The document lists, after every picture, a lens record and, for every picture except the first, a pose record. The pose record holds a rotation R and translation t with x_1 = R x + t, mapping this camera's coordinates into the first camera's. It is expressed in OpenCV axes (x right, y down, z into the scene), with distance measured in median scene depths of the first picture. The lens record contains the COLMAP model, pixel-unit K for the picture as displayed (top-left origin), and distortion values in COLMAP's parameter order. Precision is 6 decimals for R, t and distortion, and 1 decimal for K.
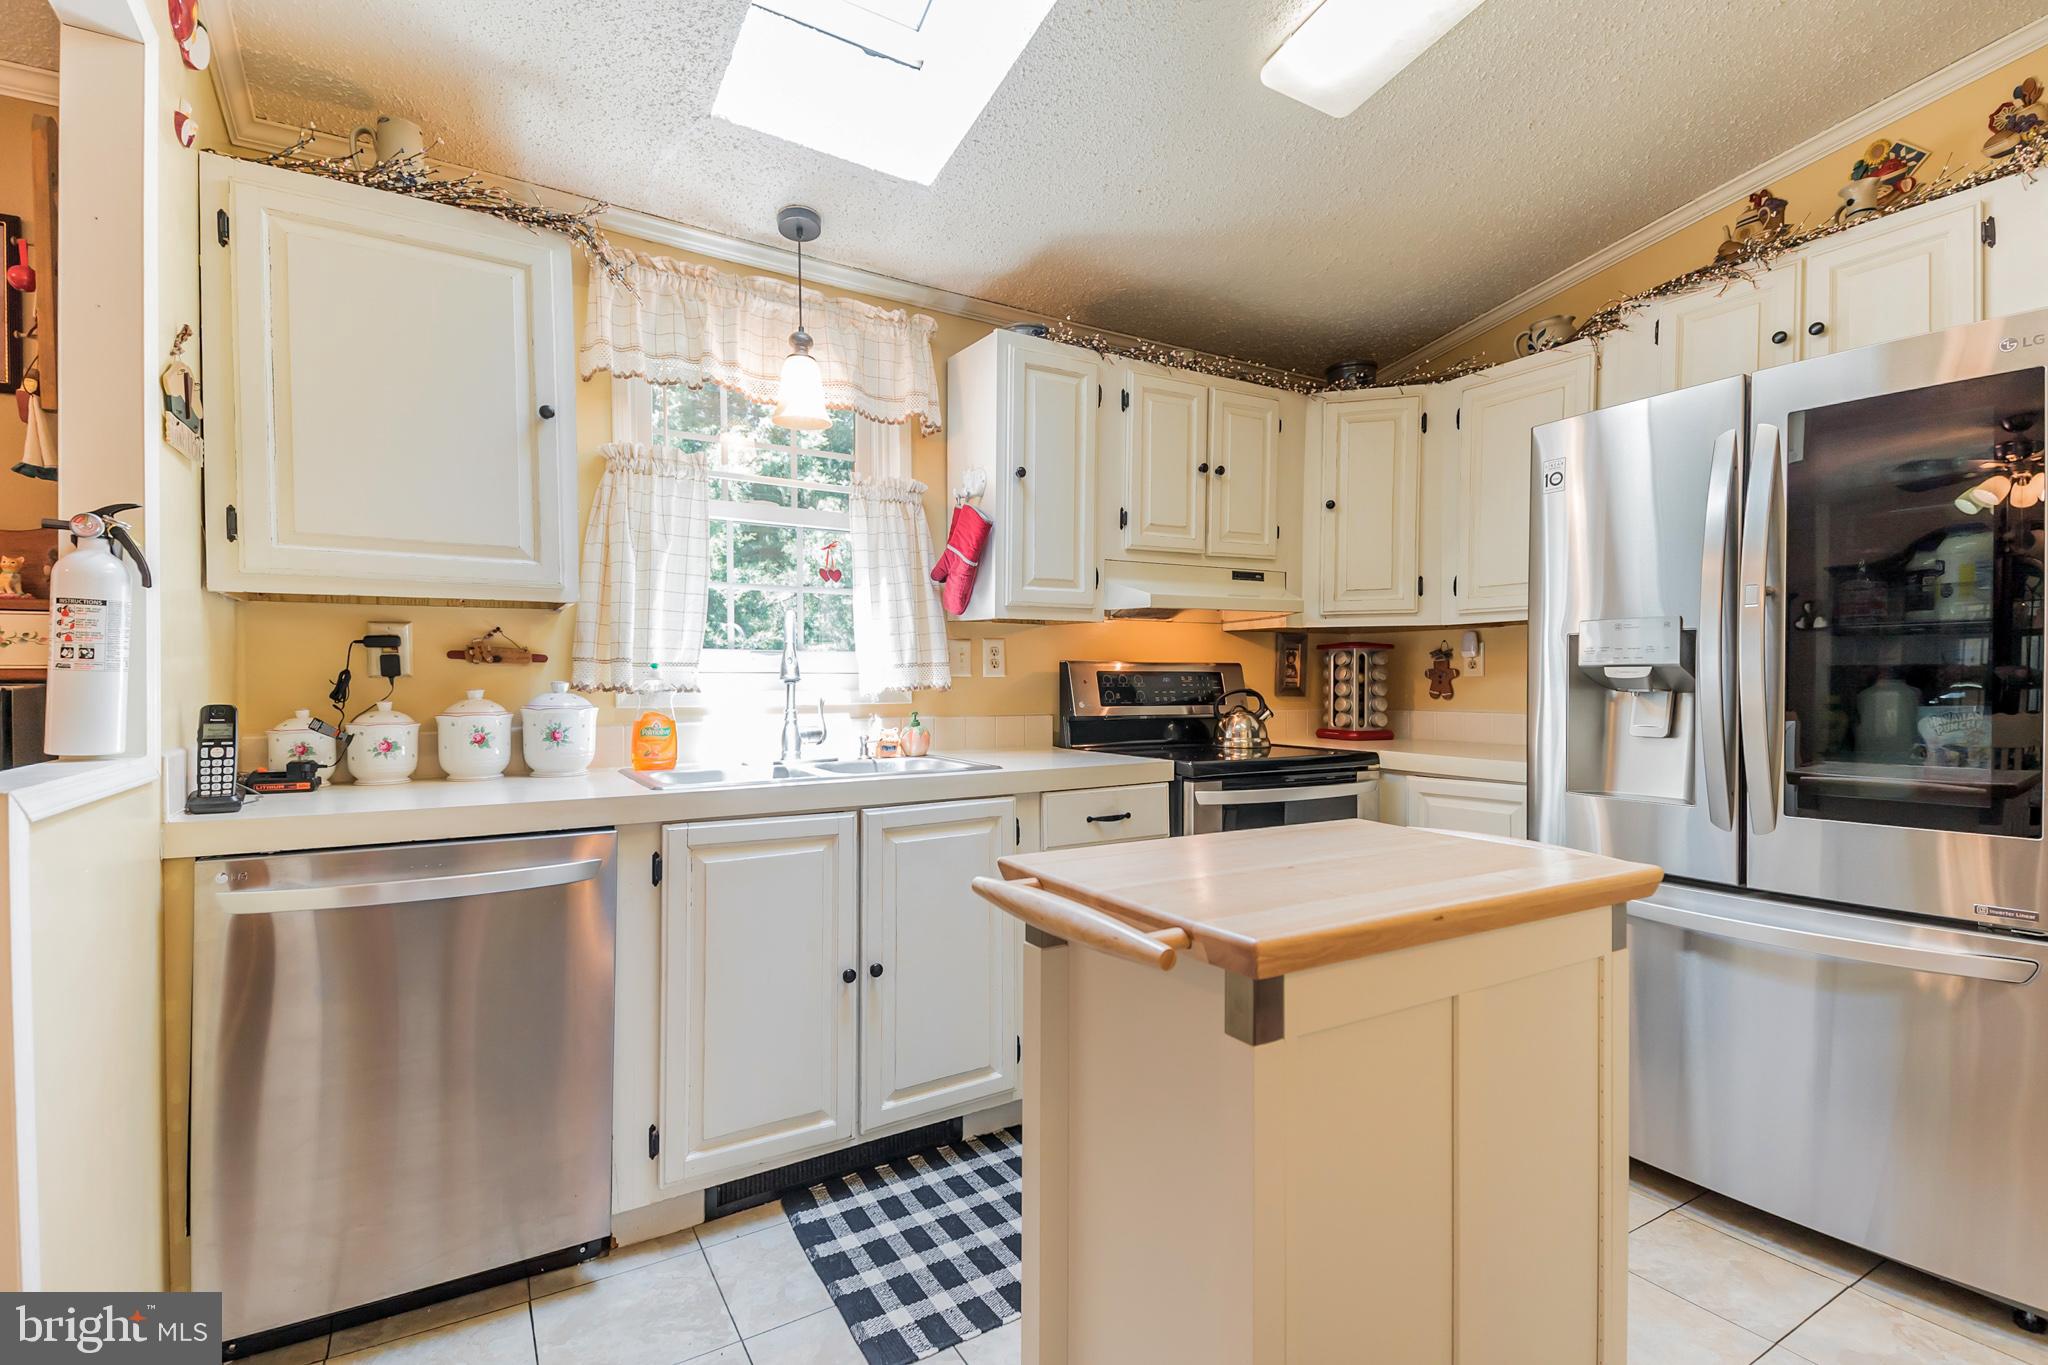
lens RADIAL K [[801.0, 0, 1018.8], [0, 801.0, 684.8], [0, 0, 1]] dist [0.001717, -0.000416]
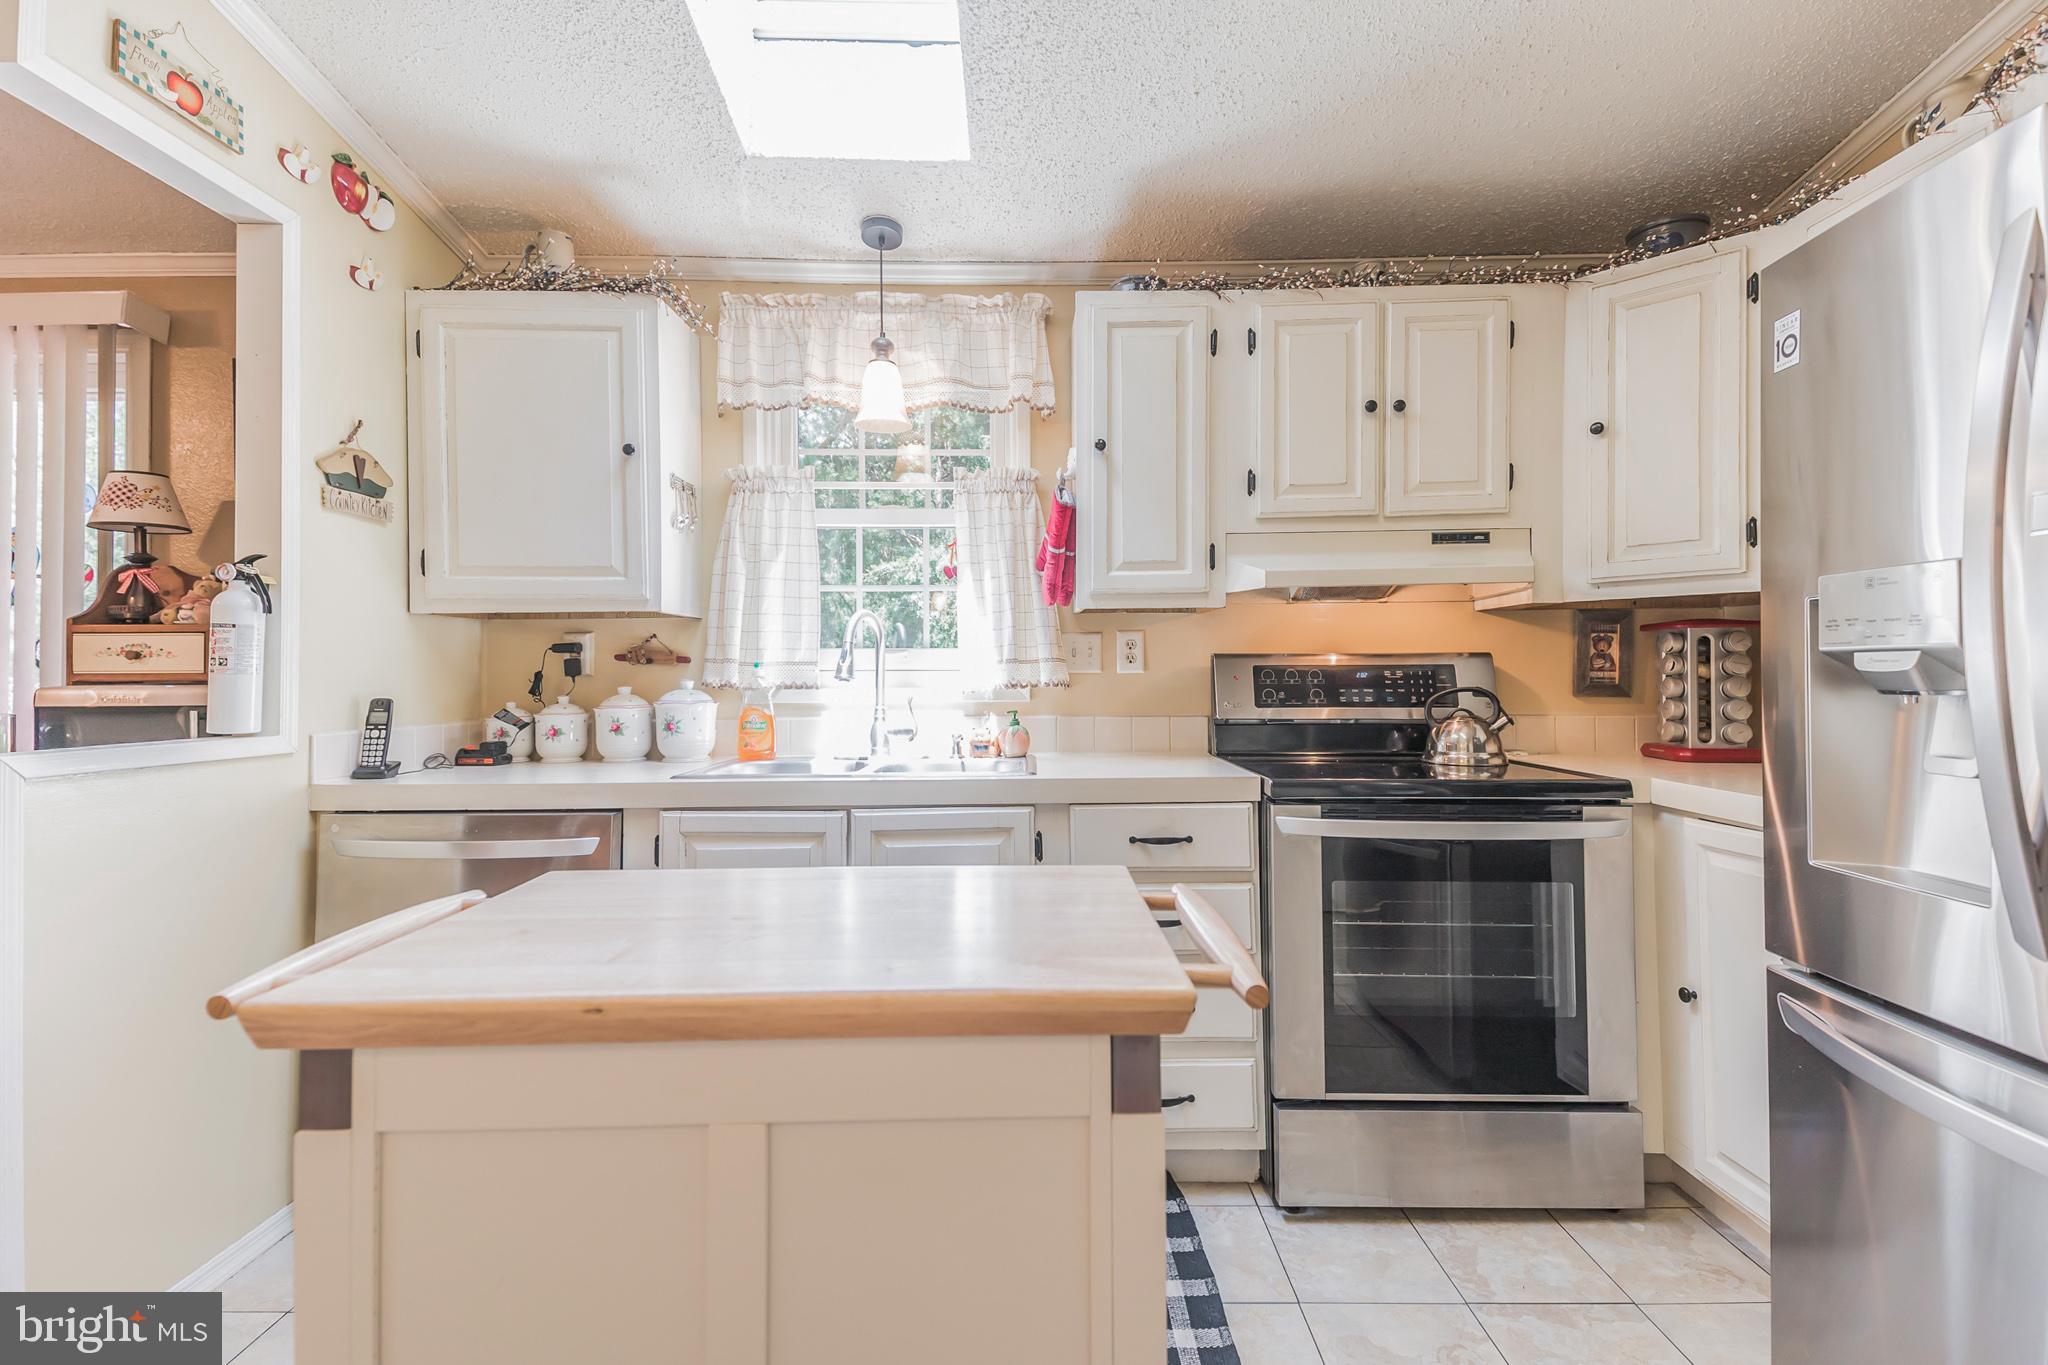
lens RADIAL K [[818.6, 0, 1032.5], [0, 818.6, 661.7], [0, 0, 1]] dist [0.027100, -0.019458]
pose [[0.888812, -0.012388, -0.458104, 0.333560], [0.001613, 0.999713, -0.023905, -0.000840], [0.458269, 0.020508, 0.888577, 0.145613]]
